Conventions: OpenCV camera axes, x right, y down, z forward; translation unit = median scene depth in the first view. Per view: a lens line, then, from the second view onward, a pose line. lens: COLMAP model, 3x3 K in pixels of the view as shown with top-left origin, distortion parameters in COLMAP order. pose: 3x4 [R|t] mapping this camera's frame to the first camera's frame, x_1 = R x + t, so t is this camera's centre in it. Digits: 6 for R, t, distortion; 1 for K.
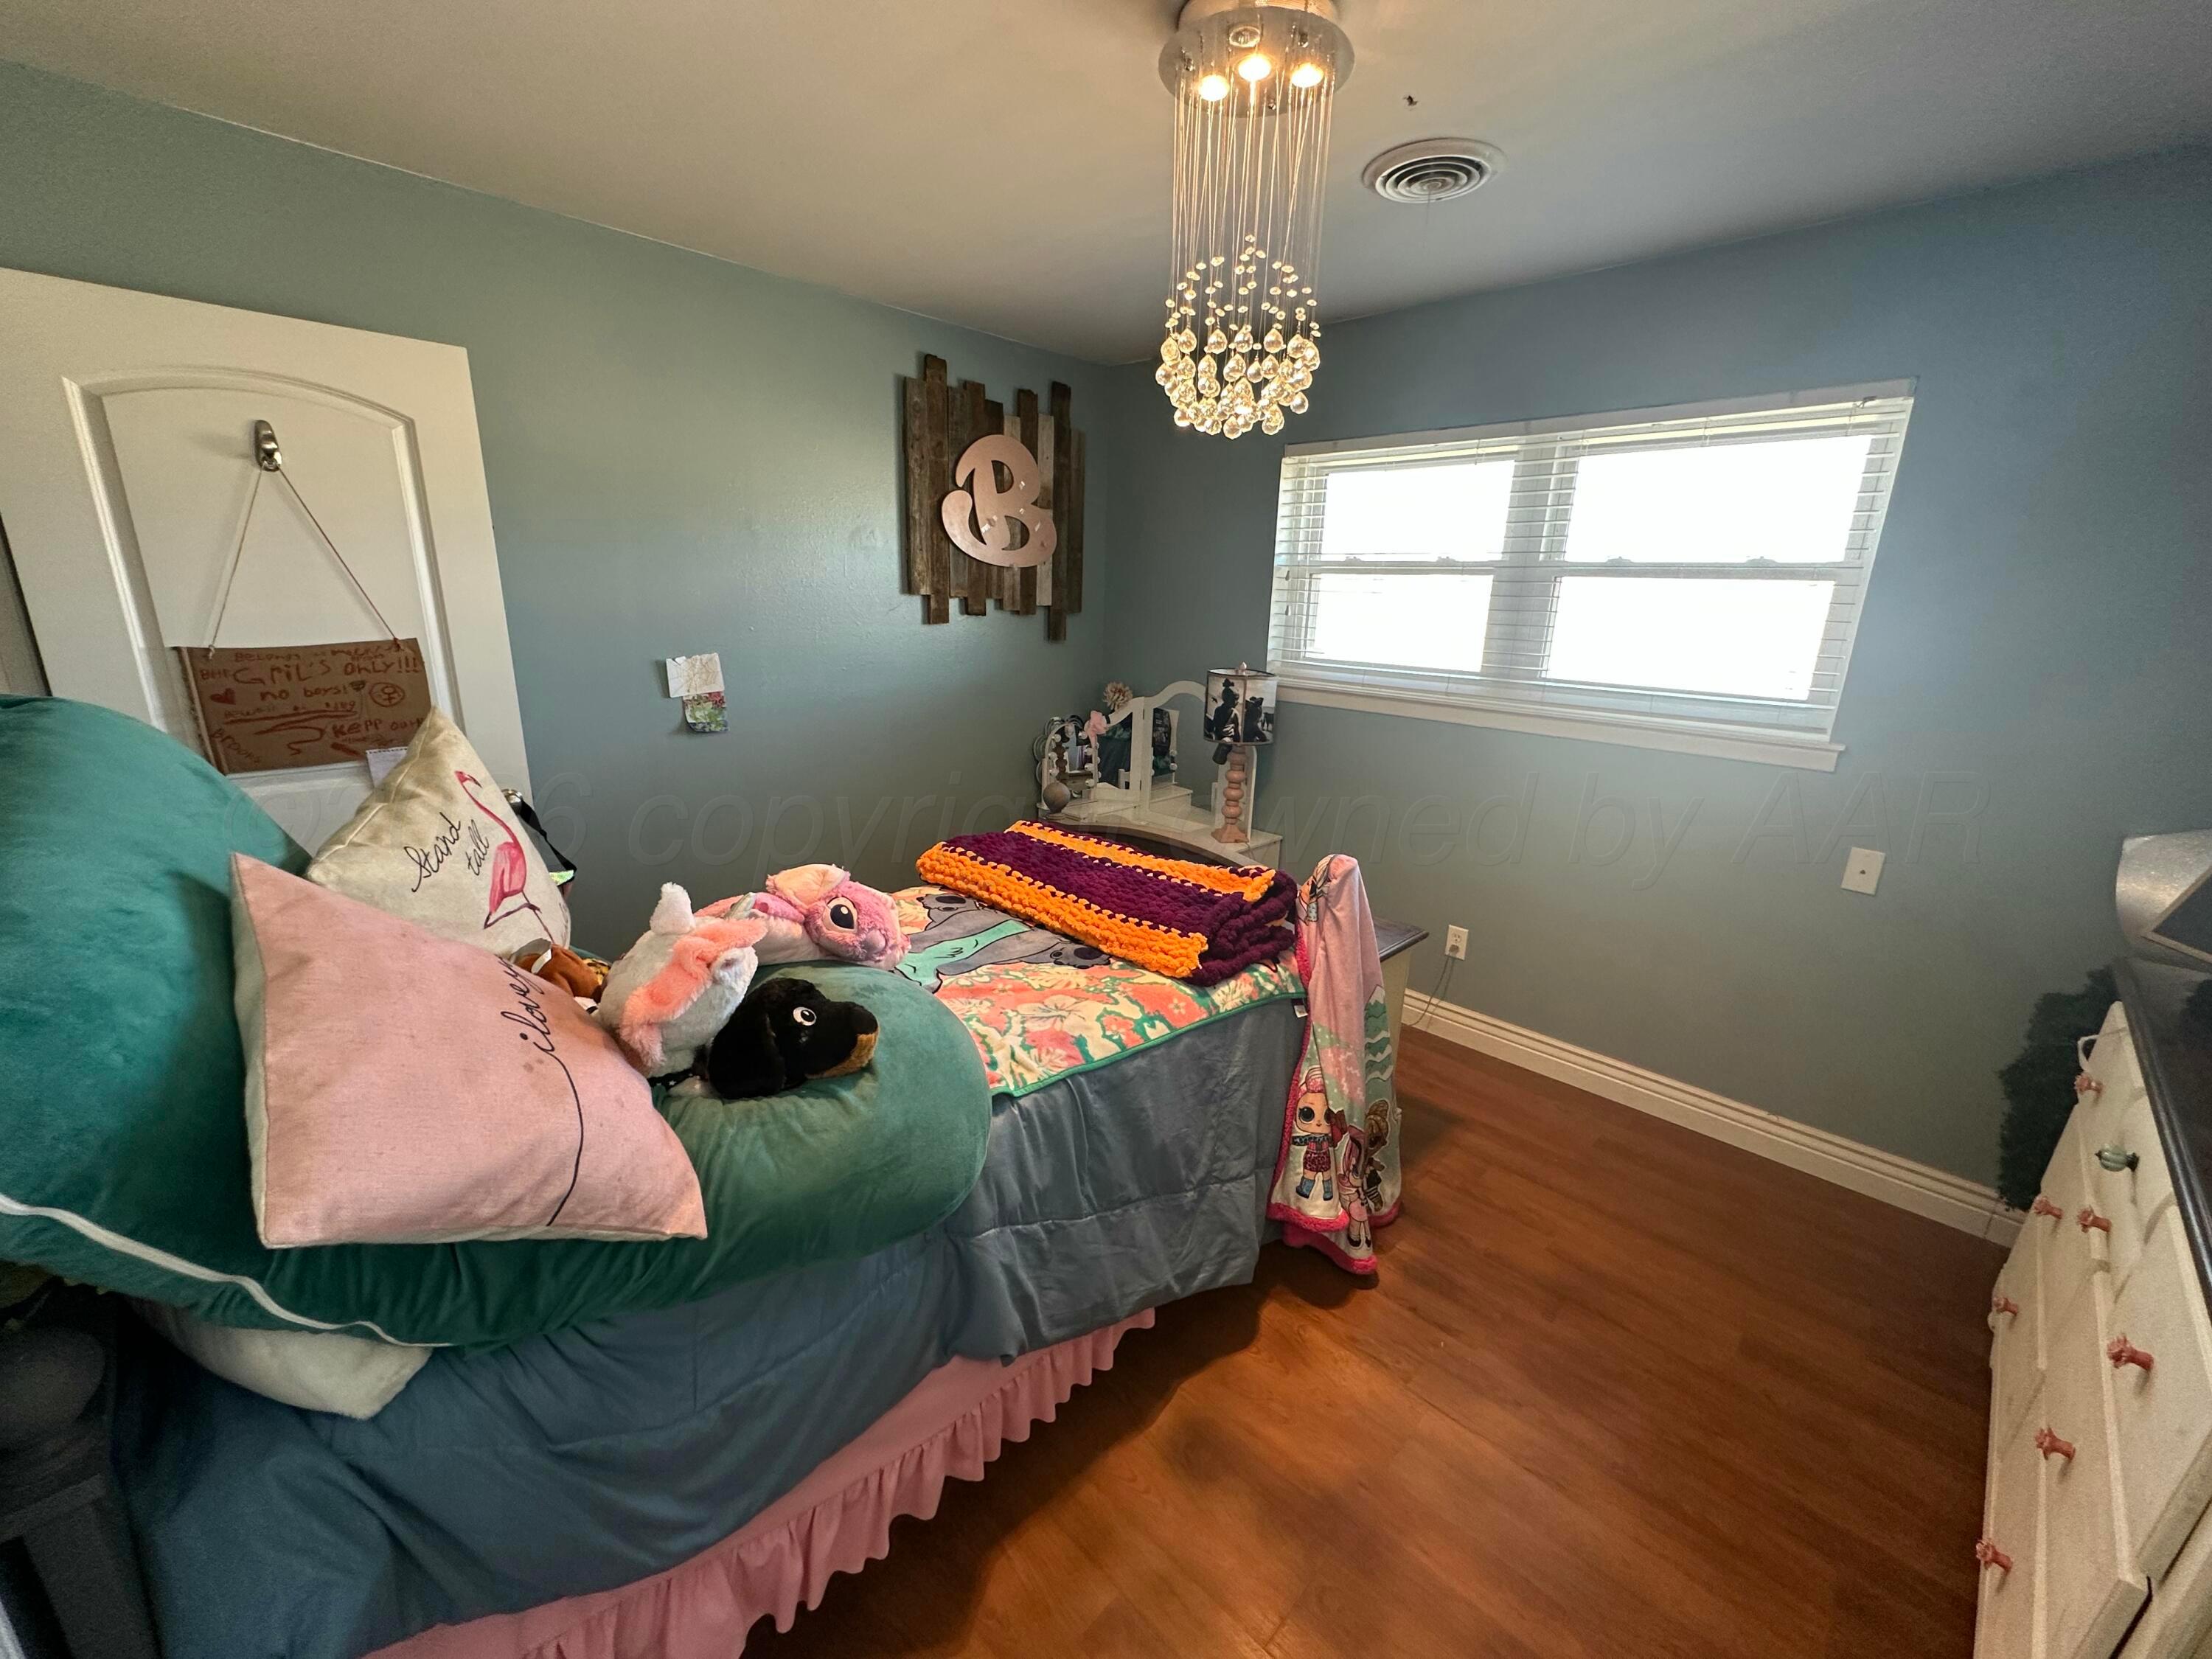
lens RADIAL K [[882.4, 0, 1105.4], [0, 882.4, 833.1], [0, 0, 1]] dist [-0.002103, -0.000018]
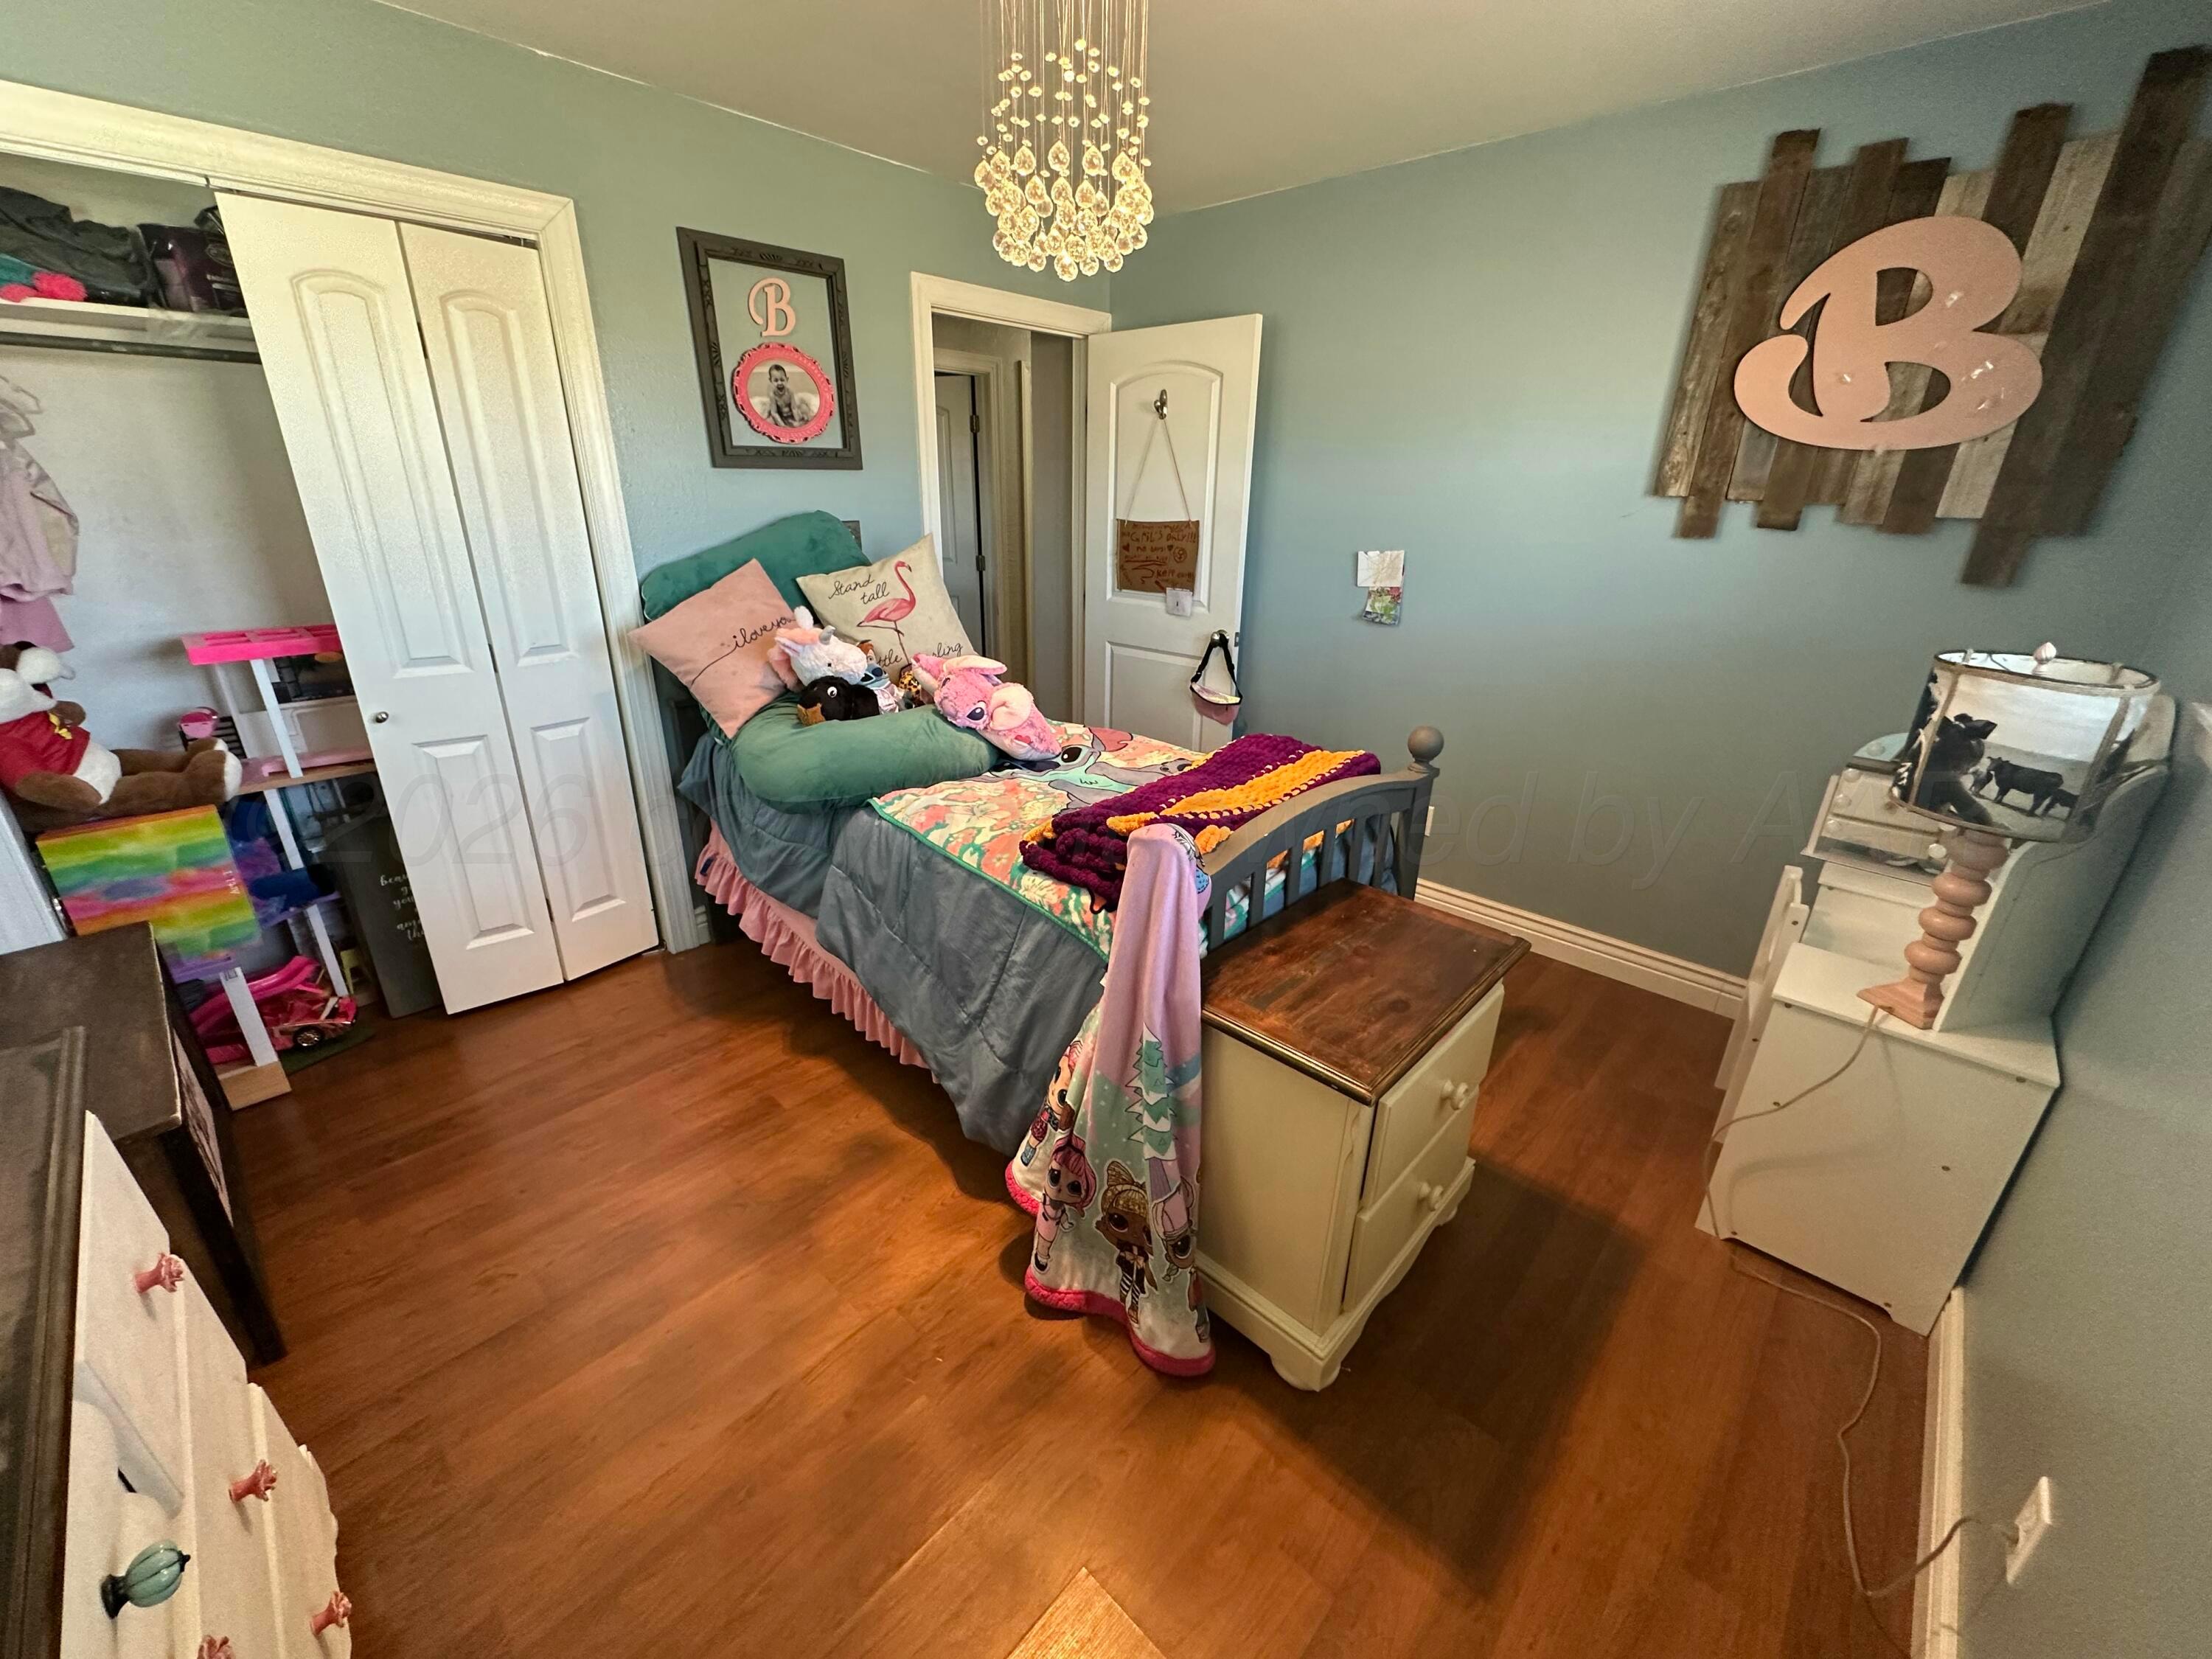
lens RADIAL K [[882.4, 0, 1105.4], [0, 882.4, 833.1], [0, 0, 1]] dist [-0.002103, -0.000018]
pose [[0.022746, 0.341078, -0.939760, 0.681464], [-0.285944, 0.902953, 0.320798, -0.134856], [0.957976, 0.261422, 0.118067, 0.618571]]
